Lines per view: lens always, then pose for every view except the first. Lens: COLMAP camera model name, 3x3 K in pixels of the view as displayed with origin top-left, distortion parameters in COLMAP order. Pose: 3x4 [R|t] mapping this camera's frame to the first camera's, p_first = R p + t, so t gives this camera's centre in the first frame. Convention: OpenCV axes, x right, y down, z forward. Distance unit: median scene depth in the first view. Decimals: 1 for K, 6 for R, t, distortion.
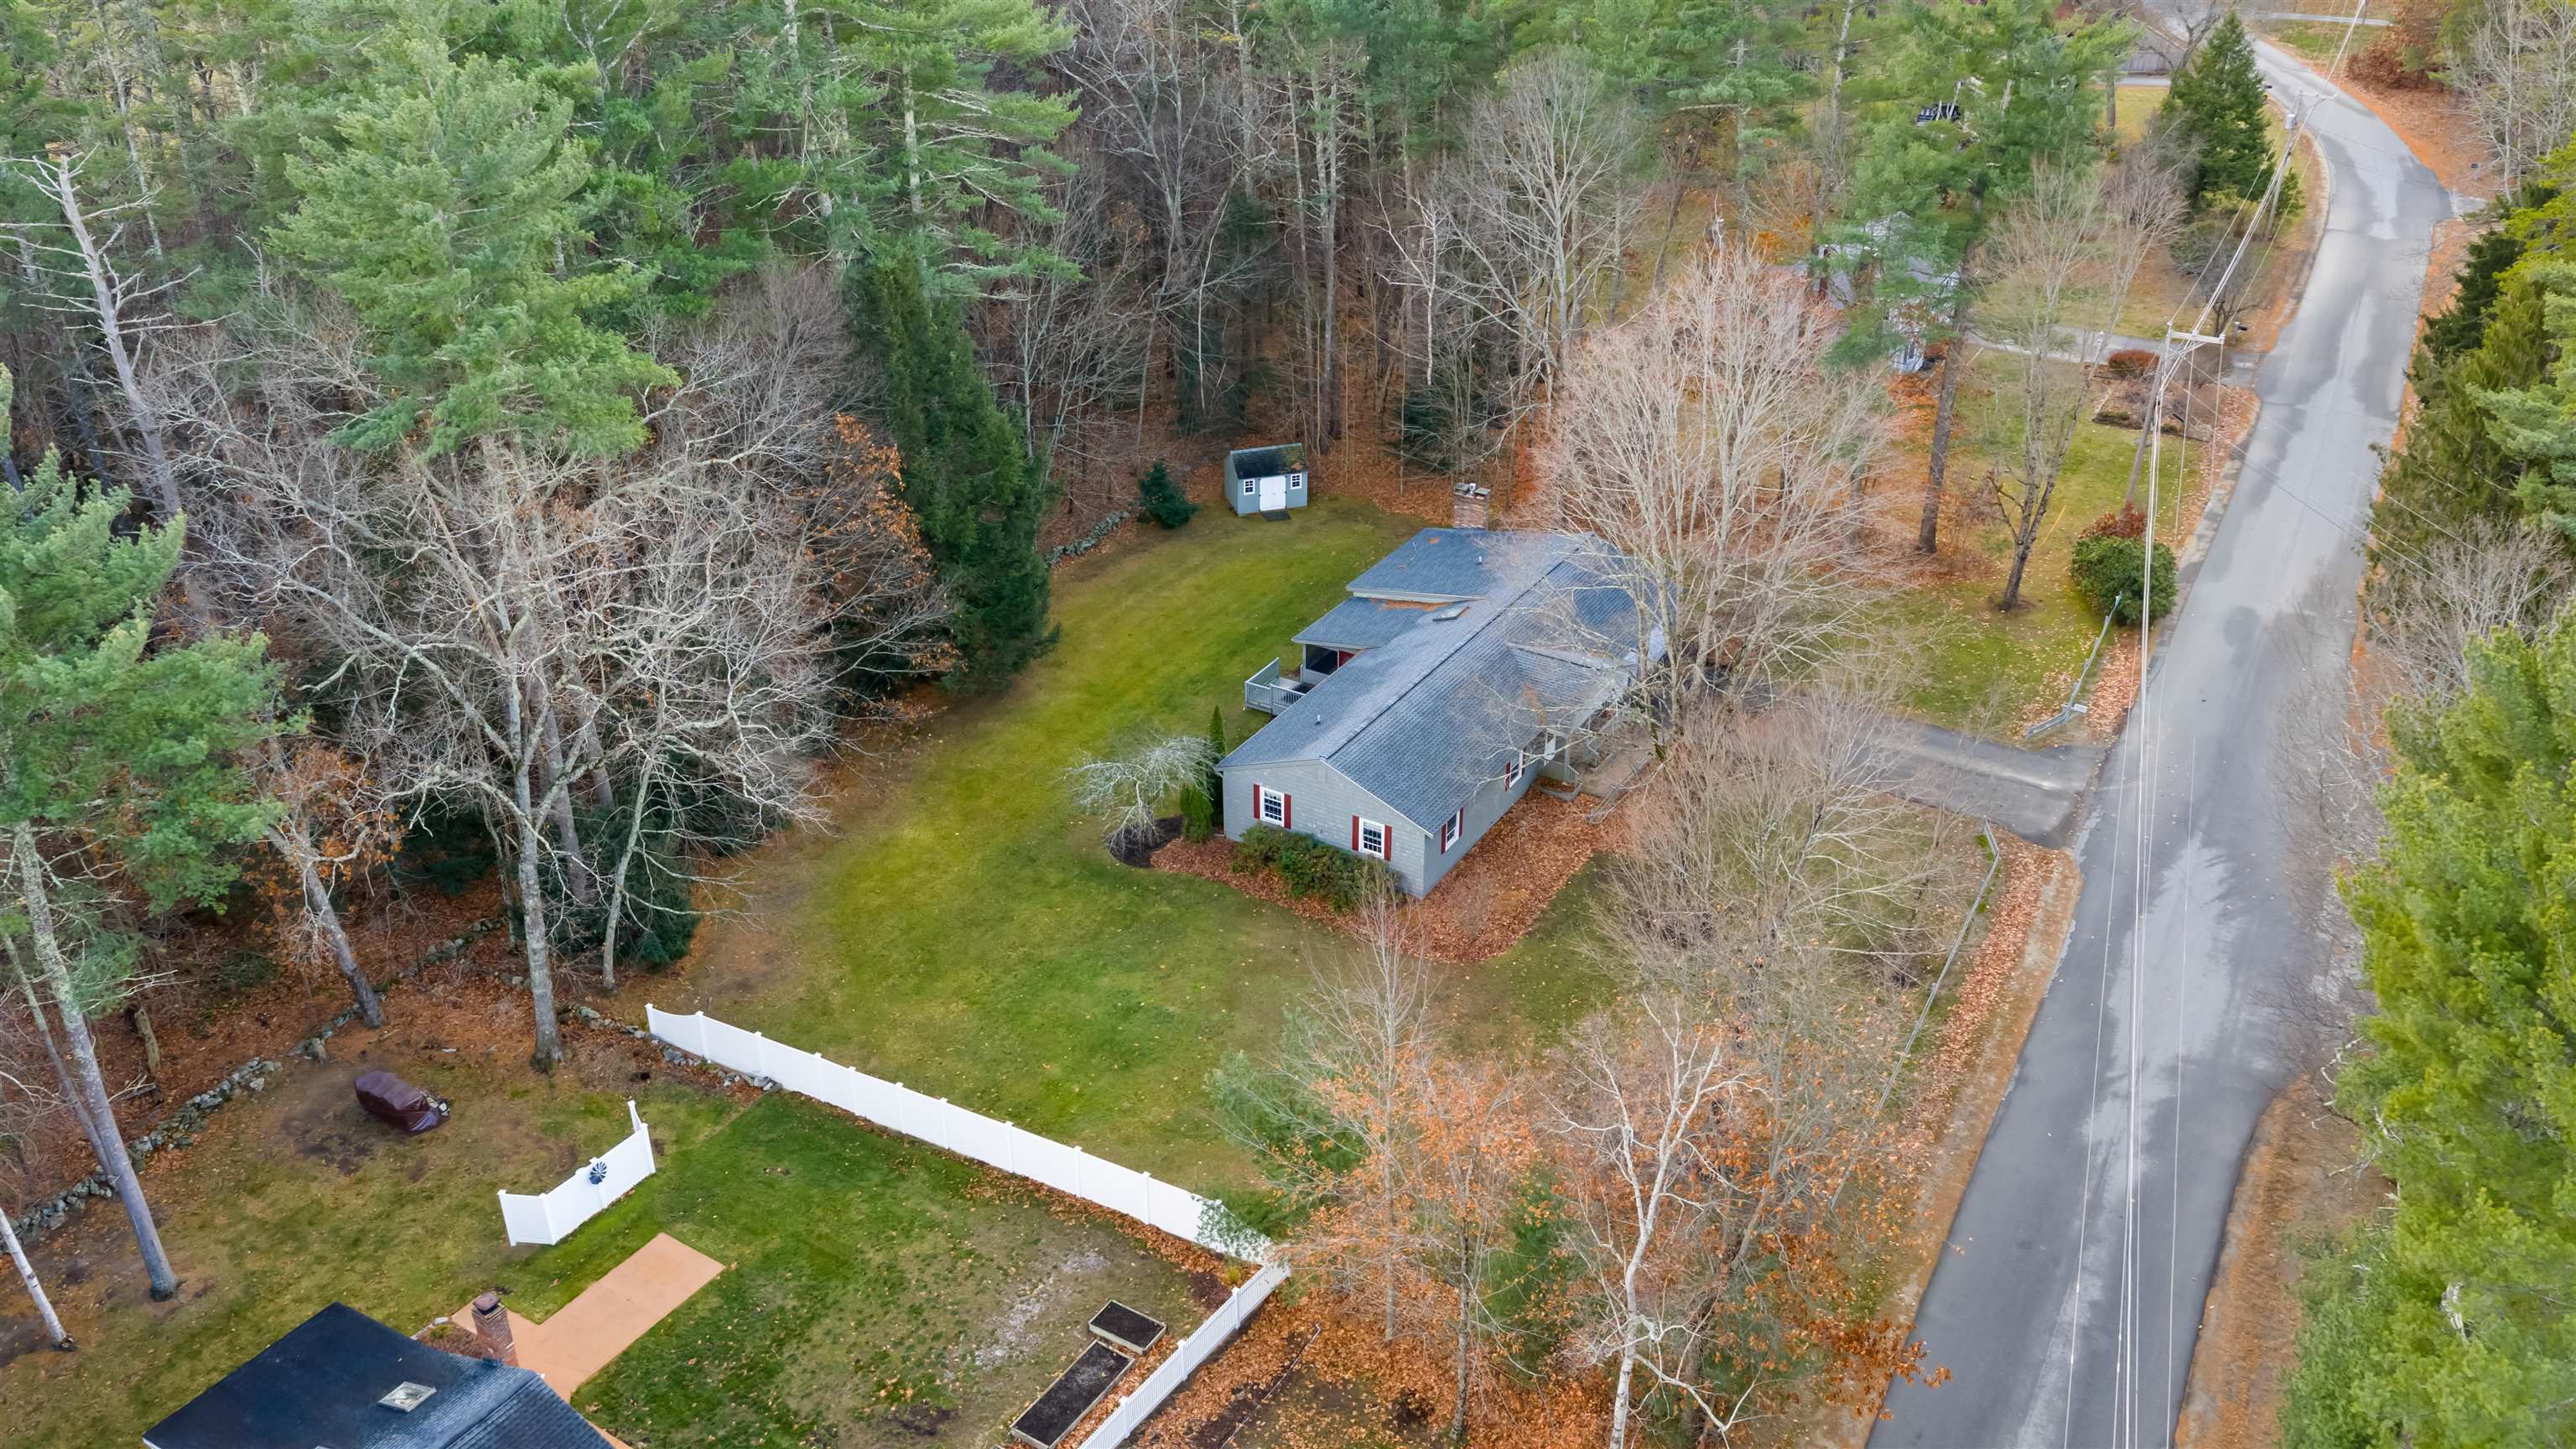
lens RADIAL K [[2133.6, 0, 1288.0], [0, 2133.6, 724.5], [0, 0, 1]] dist [0.001252, -0.019744]
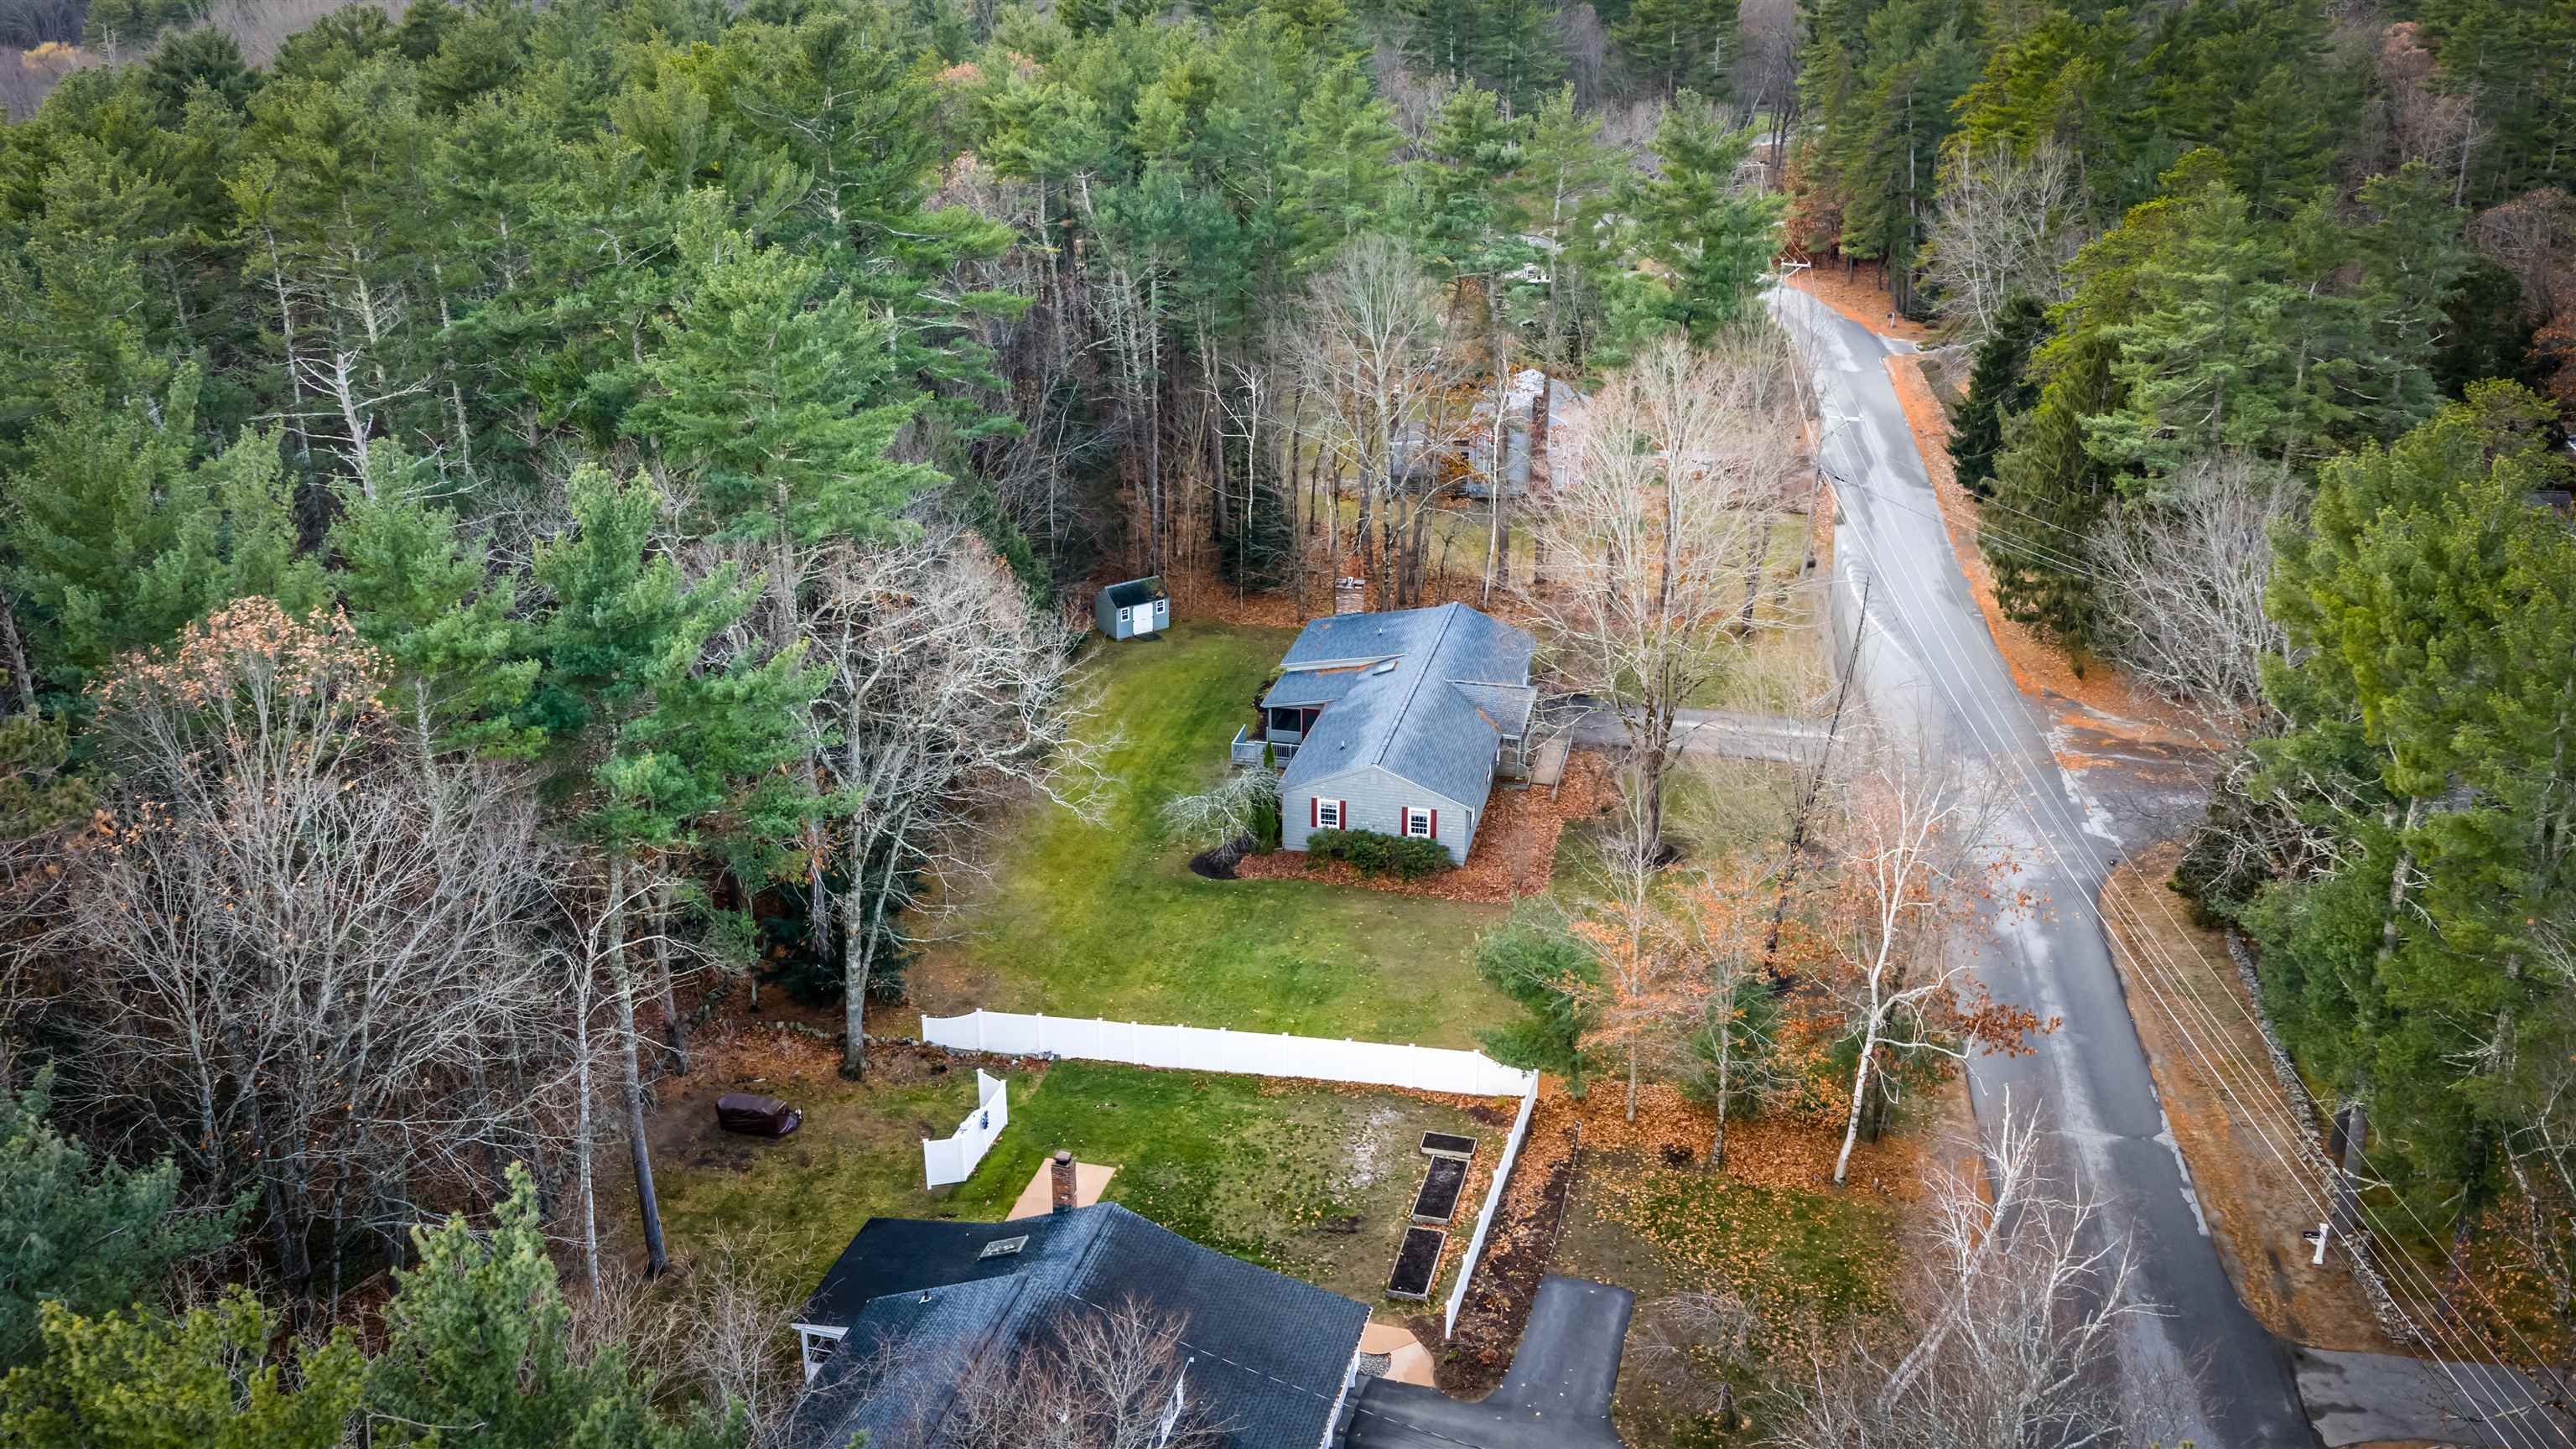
lens RADIAL K [[2133.6, 0, 1288.0], [0, 2133.6, 724.5], [0, 0, 1]] dist [0.001252, -0.019744]
pose [[0.951063, -0.116697, 0.286112, -0.390087], [0.149993, 0.983889, -0.097289, 0.107459], [-0.270149, 0.135443, 0.953244, -0.193893]]
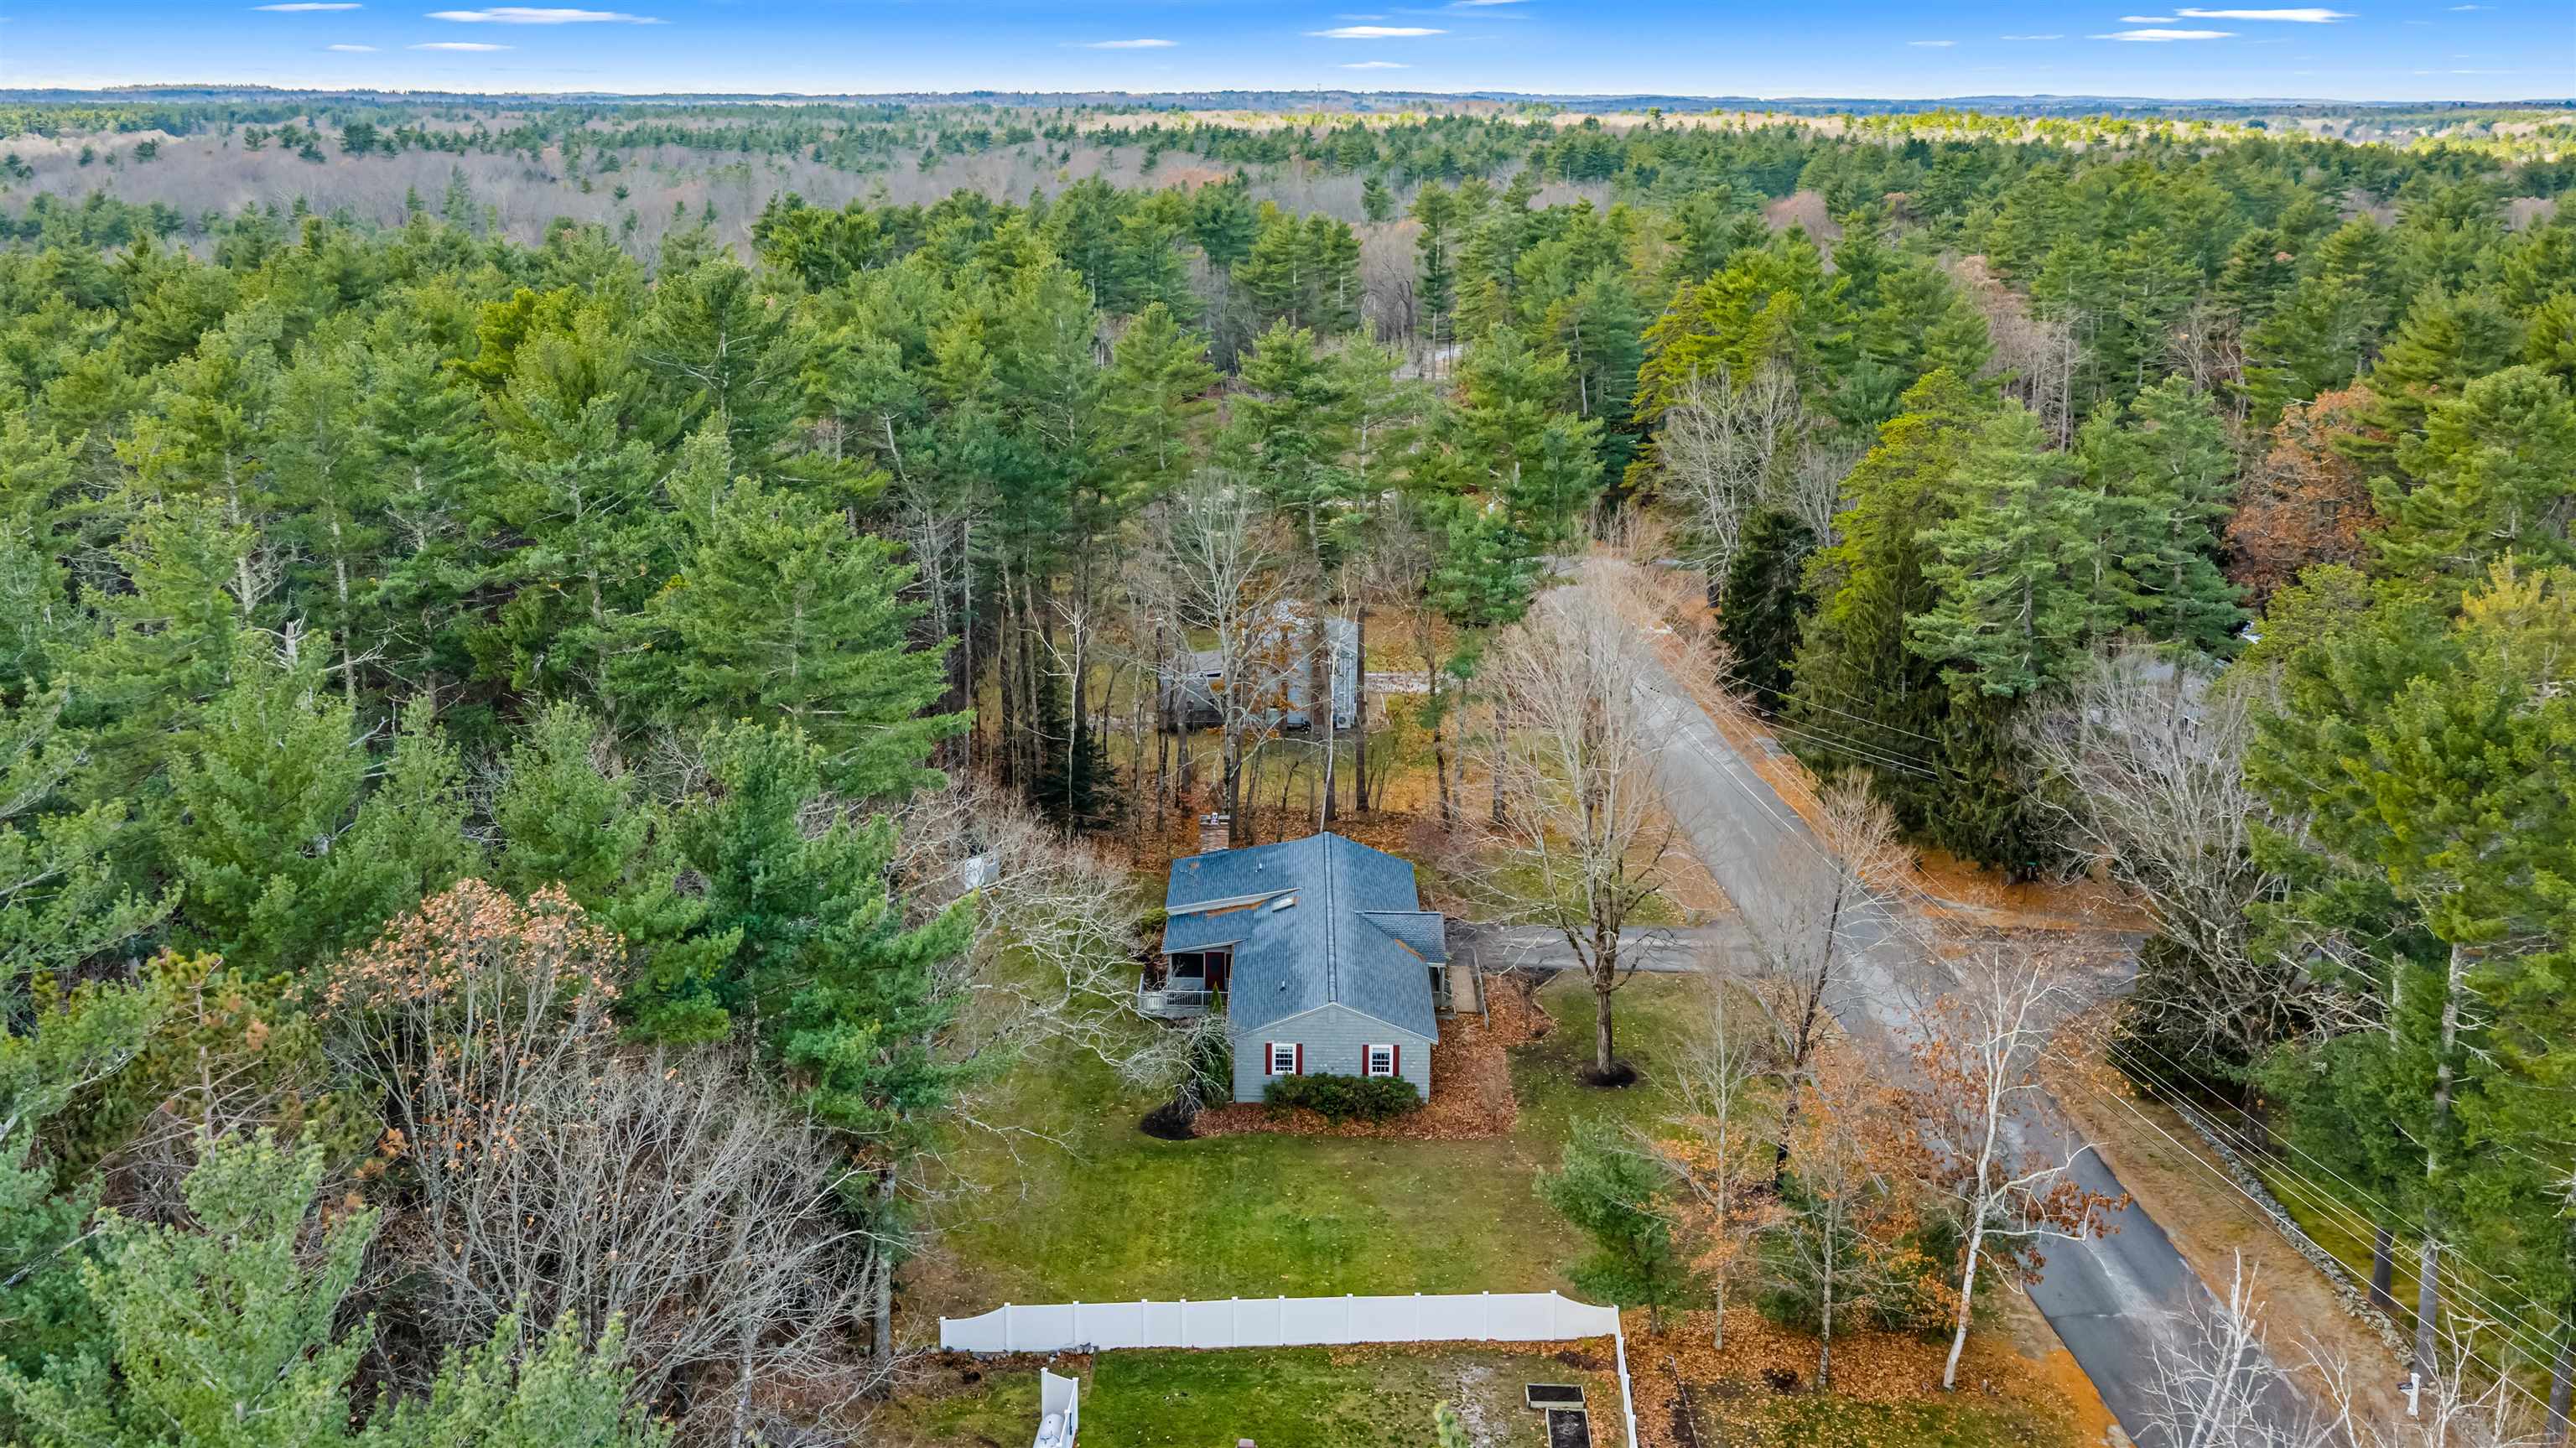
lens RADIAL K [[2236.7, 0, 1260.7], [0, 2236.7, 545.8], [0, 0, 1]] dist [0.001836, -0.010698]
pose [[0.862828, -0.091009, 0.497237, -0.626925], [0.238914, 0.940279, -0.242477, 0.070139], [-0.445474, 0.328013, 0.833043, -0.127798]]
